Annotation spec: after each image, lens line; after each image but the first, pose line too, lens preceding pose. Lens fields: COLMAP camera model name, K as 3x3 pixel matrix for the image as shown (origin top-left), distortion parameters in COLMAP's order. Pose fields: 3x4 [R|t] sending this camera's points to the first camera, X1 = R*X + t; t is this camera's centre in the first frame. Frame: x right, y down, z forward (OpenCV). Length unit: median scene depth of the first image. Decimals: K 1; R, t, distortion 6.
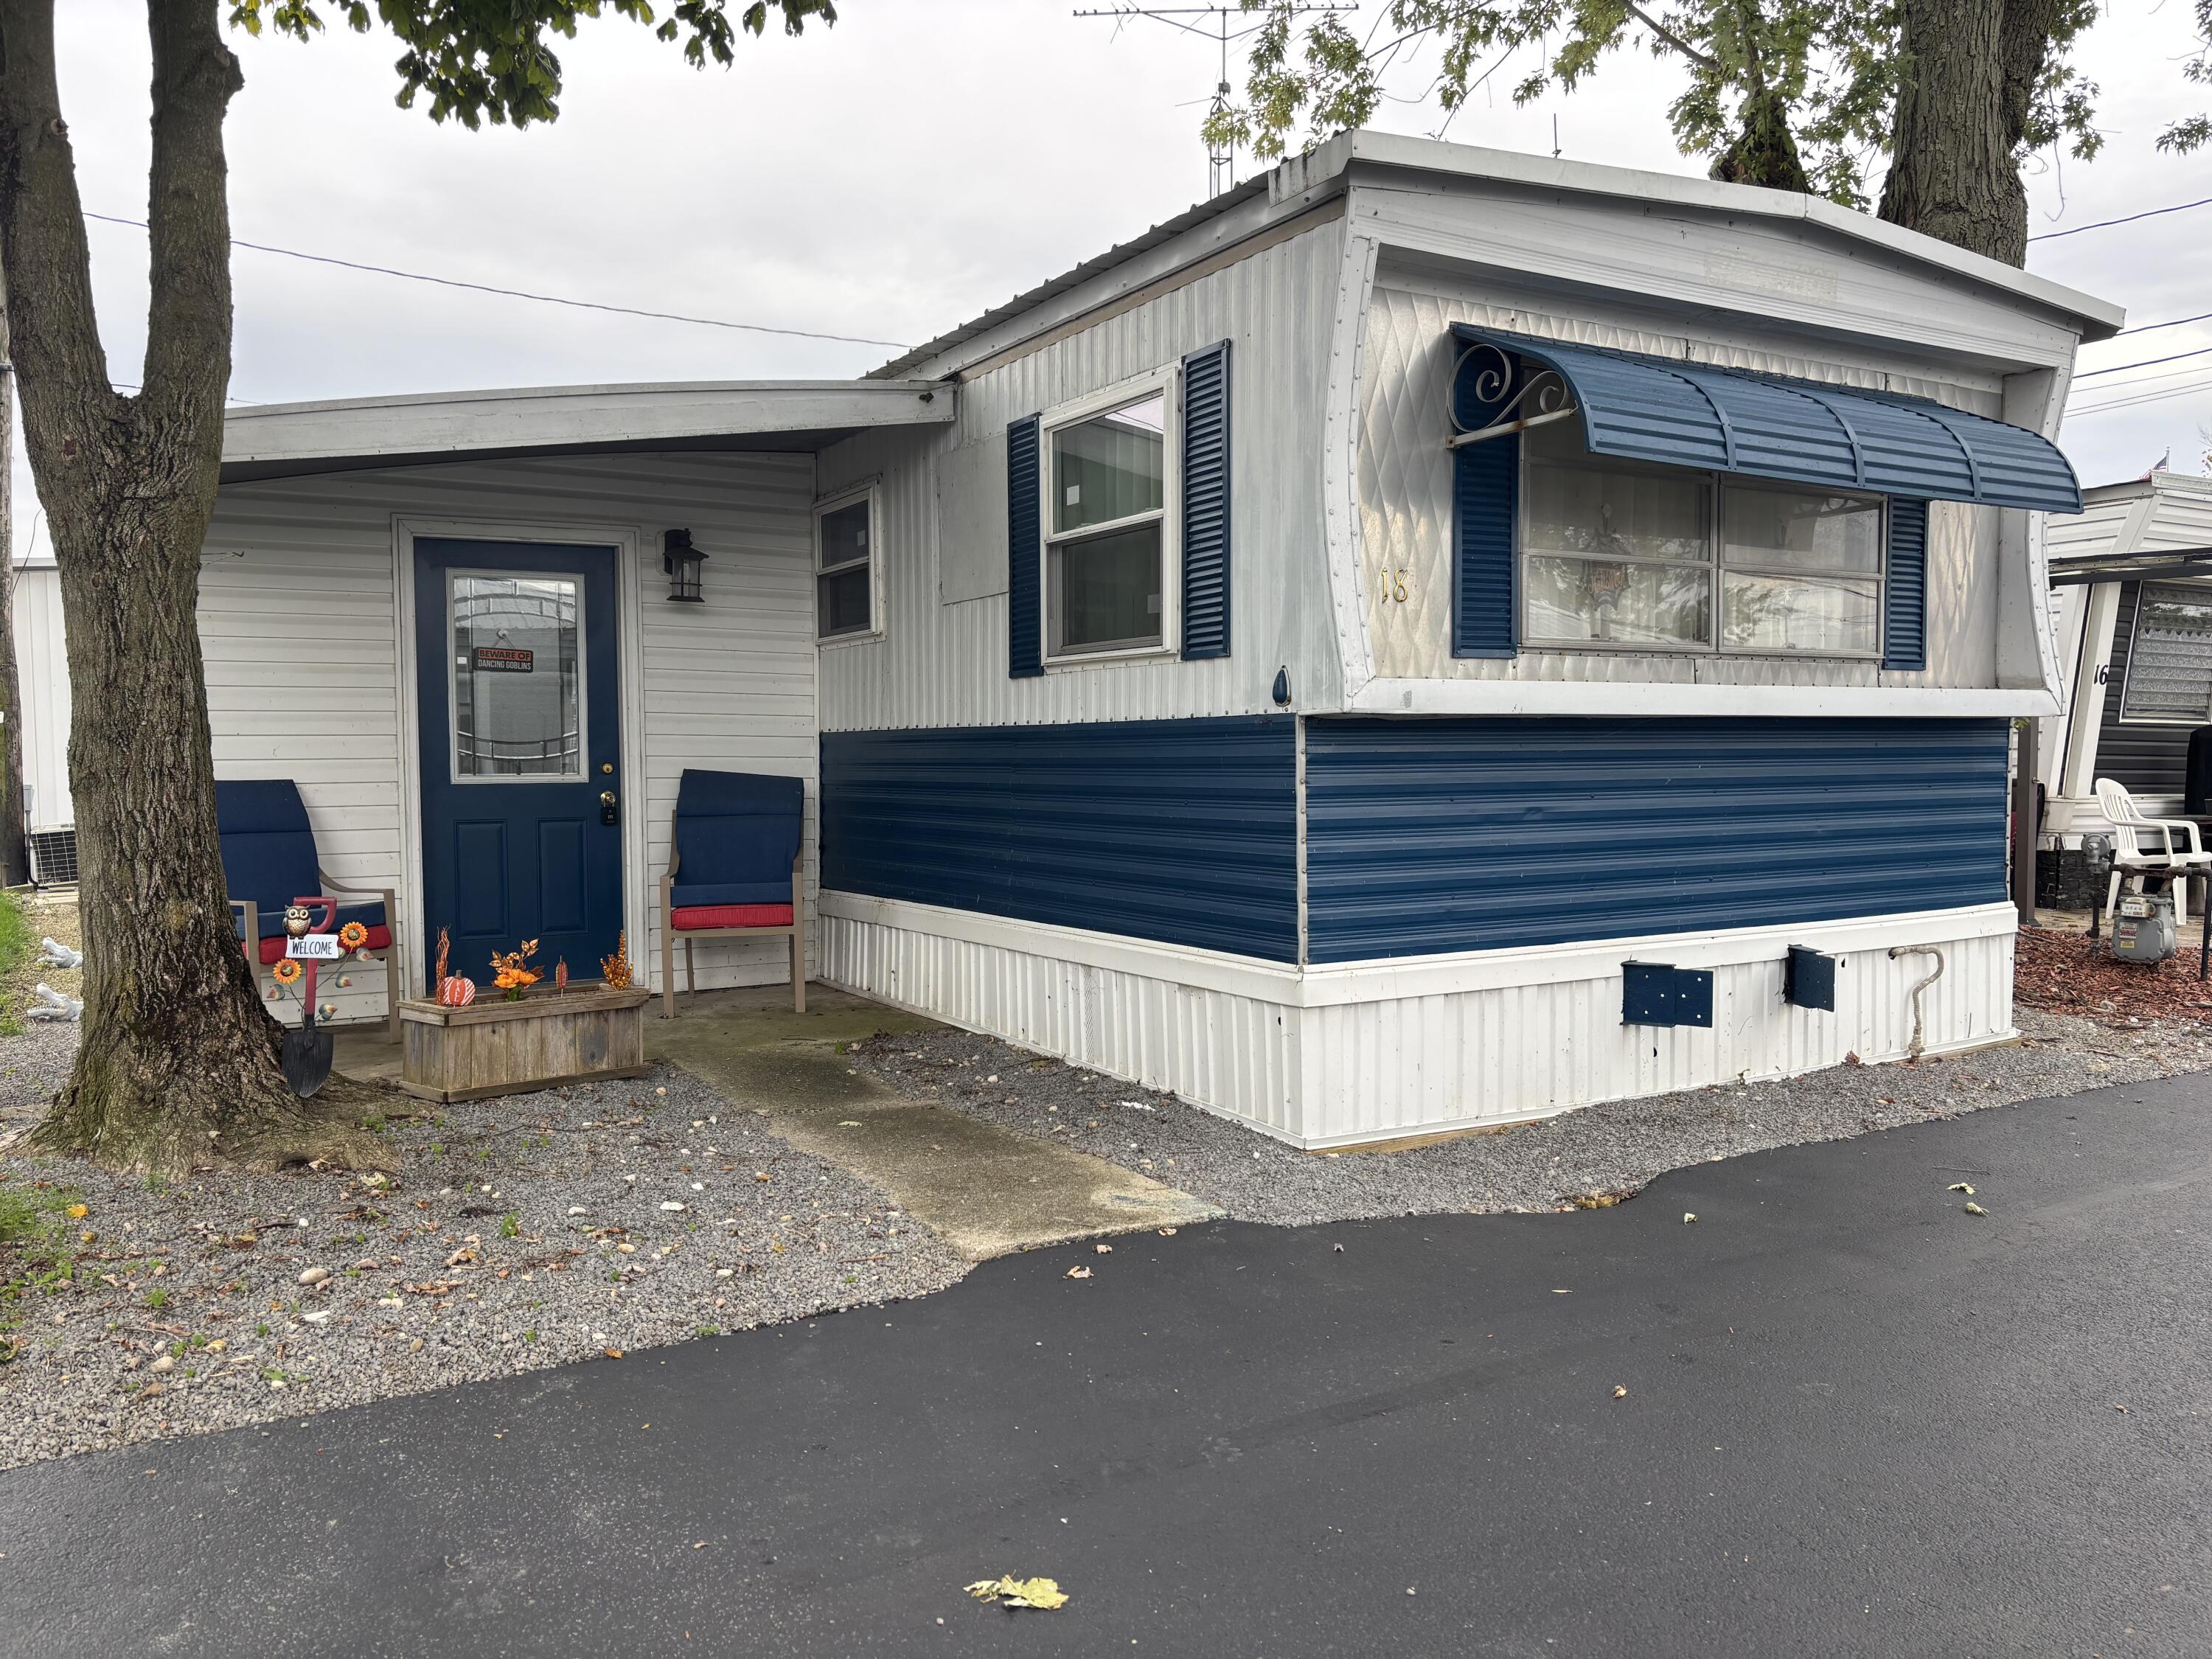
lens RADIAL K [[1672.5, 0, 1089.3], [0, 1672.5, 837.5], [0, 0, 1]] dist [0.037127, -0.032533]
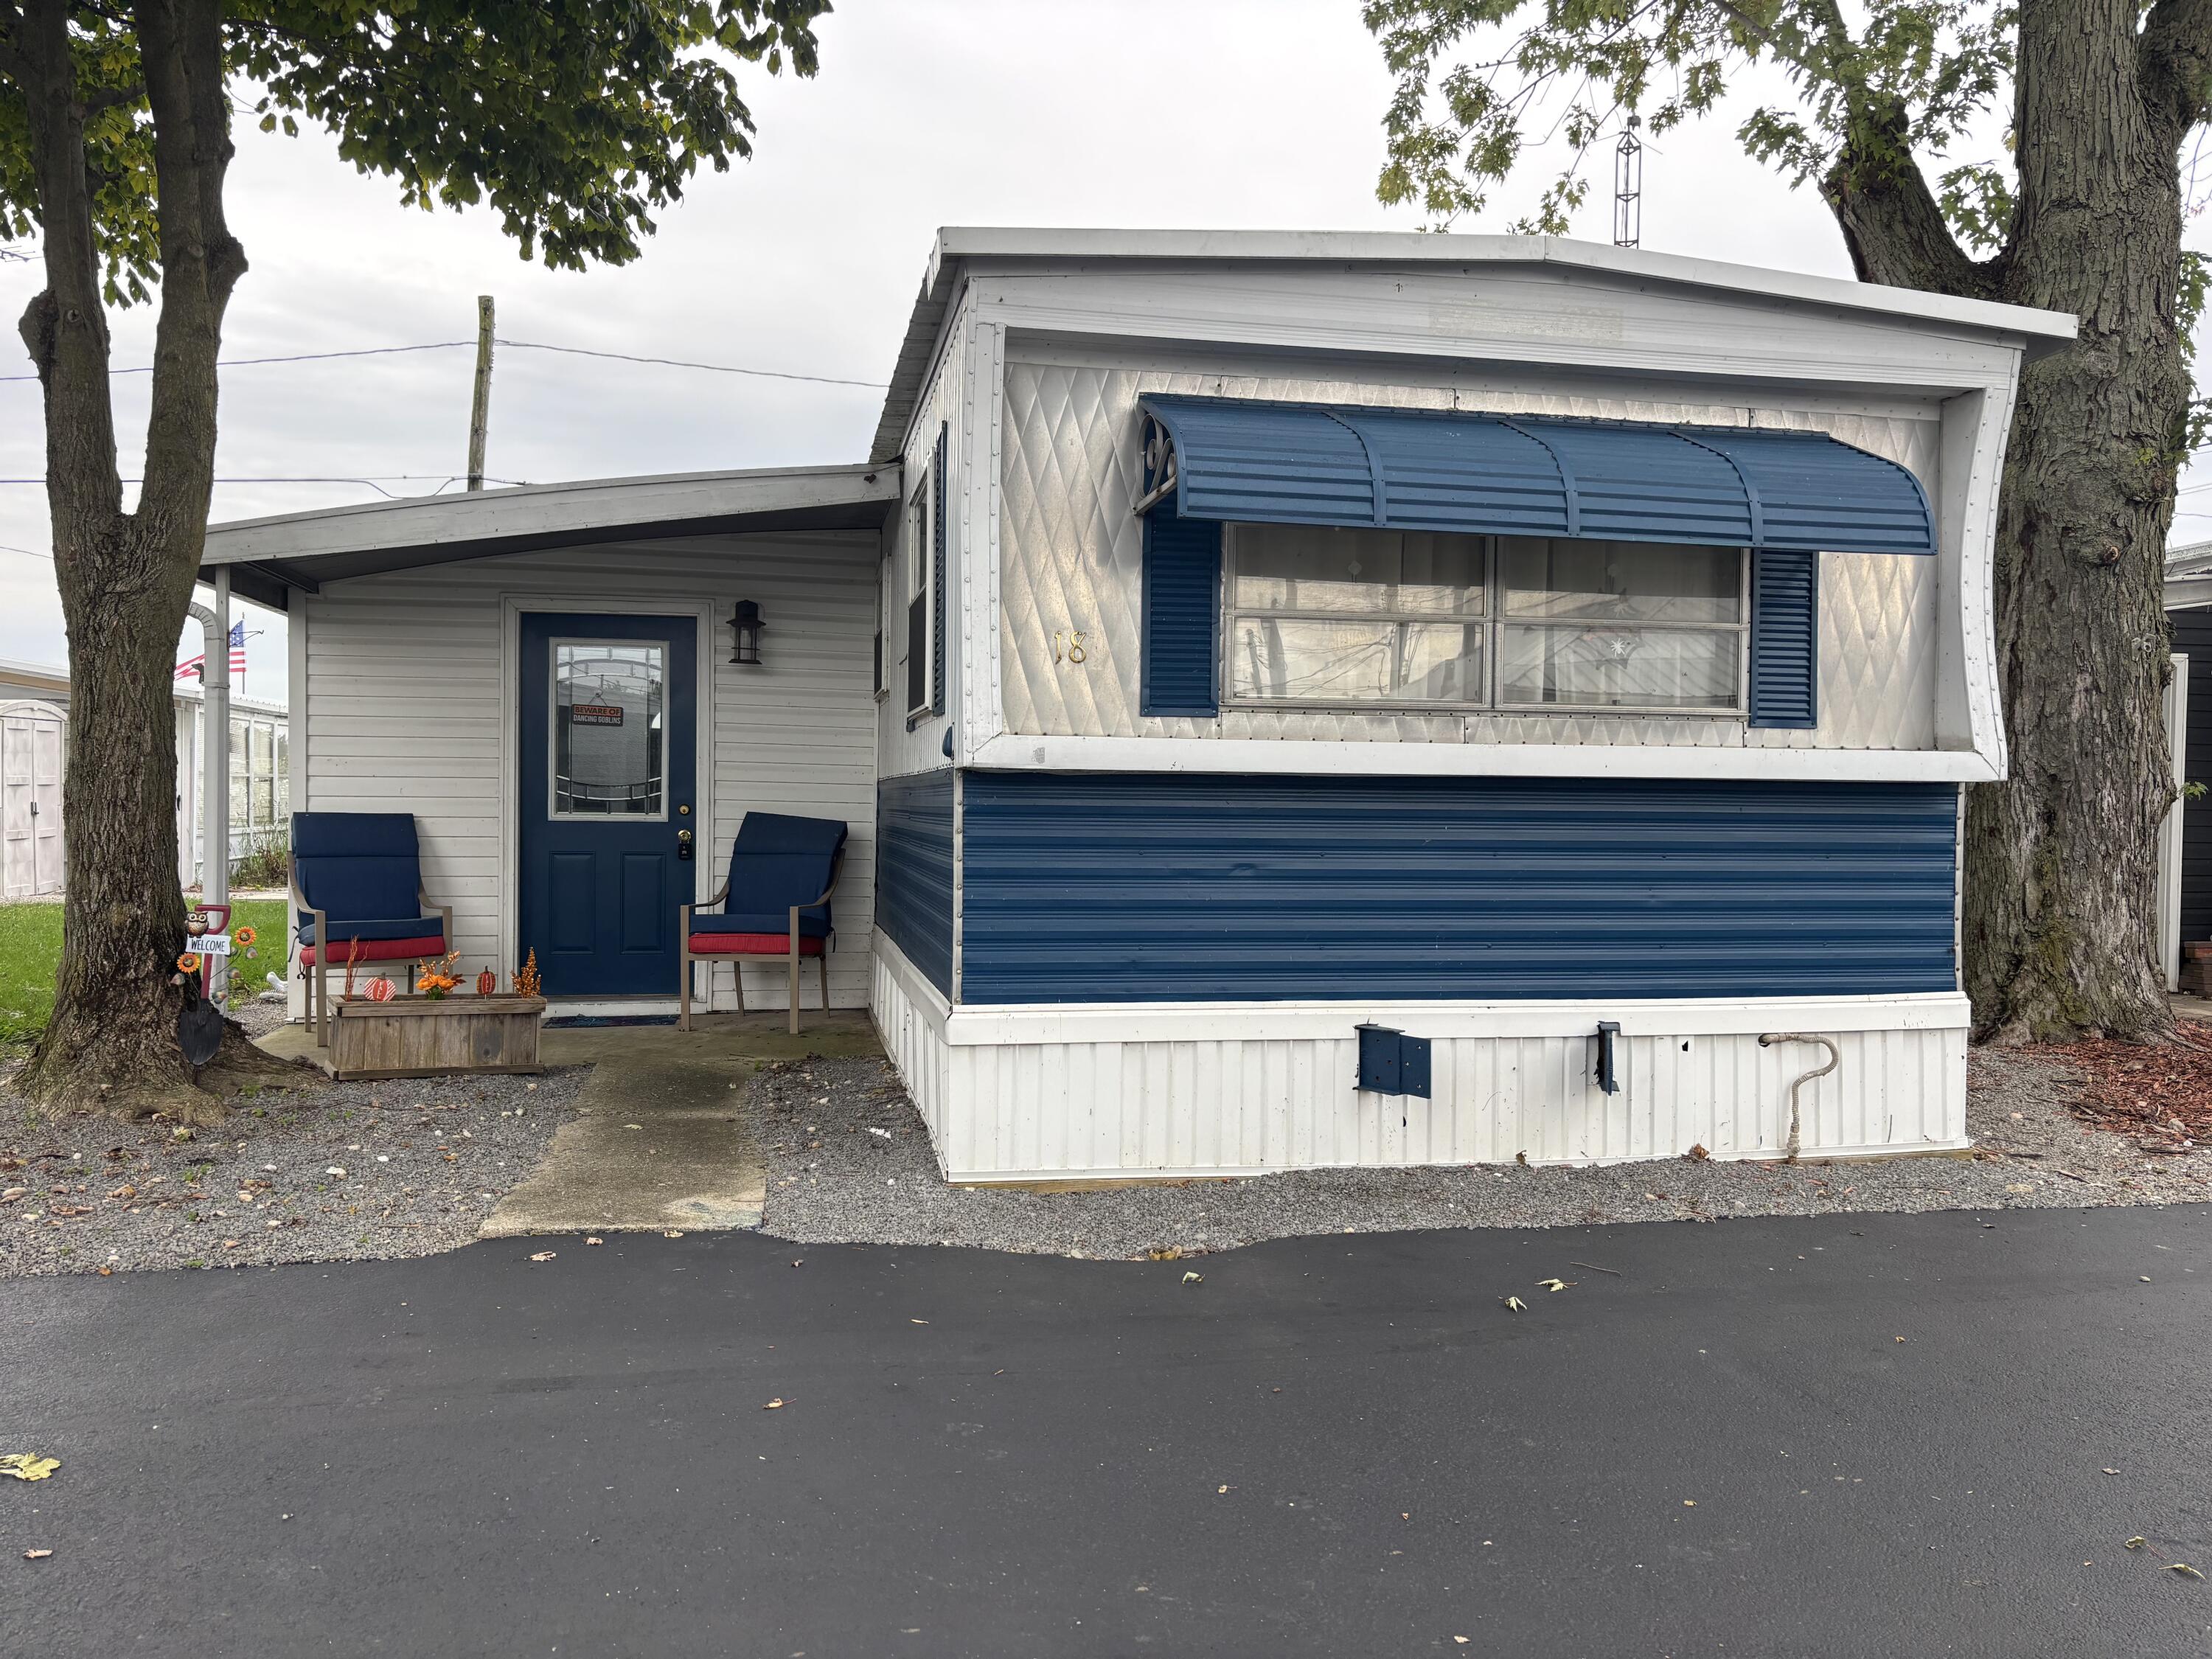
lens RADIAL K [[1672.5, 0, 1107.5], [0, 1672.5, 822.7], [0, 0, 1]] dist [0.037127, -0.032533]
pose [[0.943970, 0.021703, -0.329317, 0.486447], [-0.034680, 0.998834, -0.033583, -0.005676], [0.328204, 0.043122, 0.943622, 0.025880]]
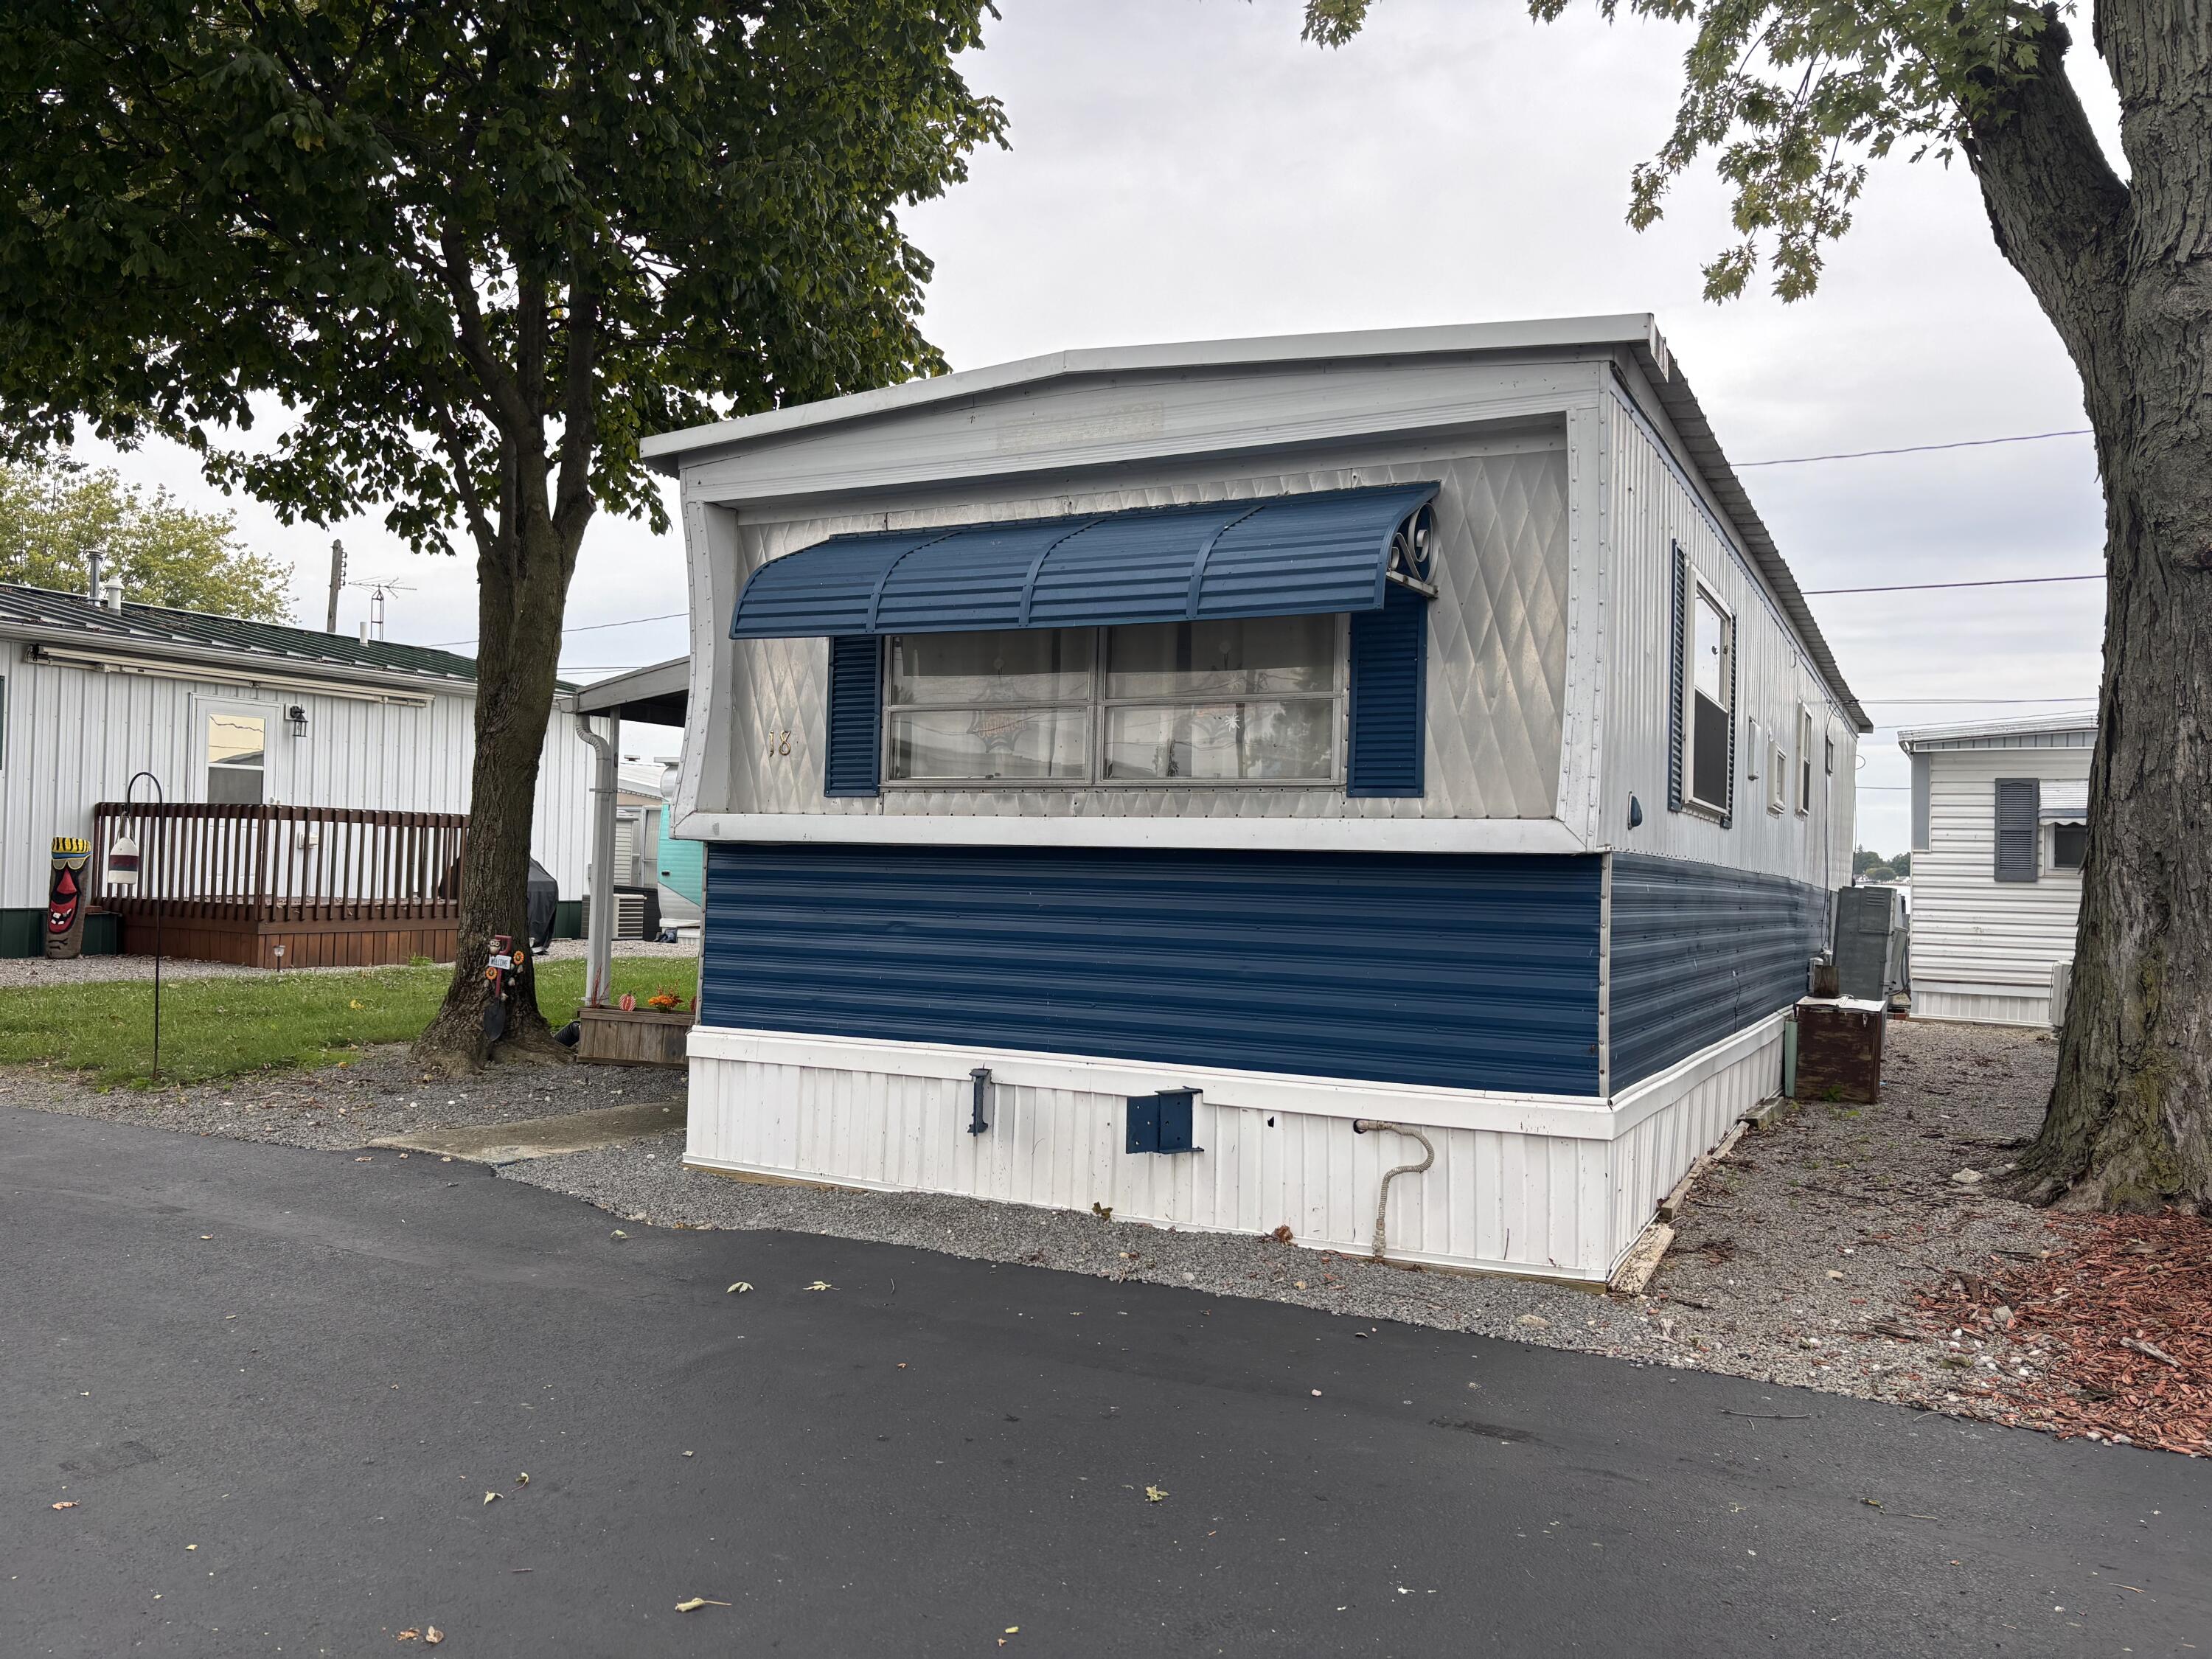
lens RADIAL K [[1672.5, 0, 1084.7], [0, 1672.5, 830.4], [0, 0, 1]] dist [0.037127, -0.032533]
pose [[0.524089, -0.003084, -0.851658, 1.253833], [-0.073514, 0.996097, -0.048845, -0.032255], [0.848485, 0.088208, 0.521817, 0.465982]]
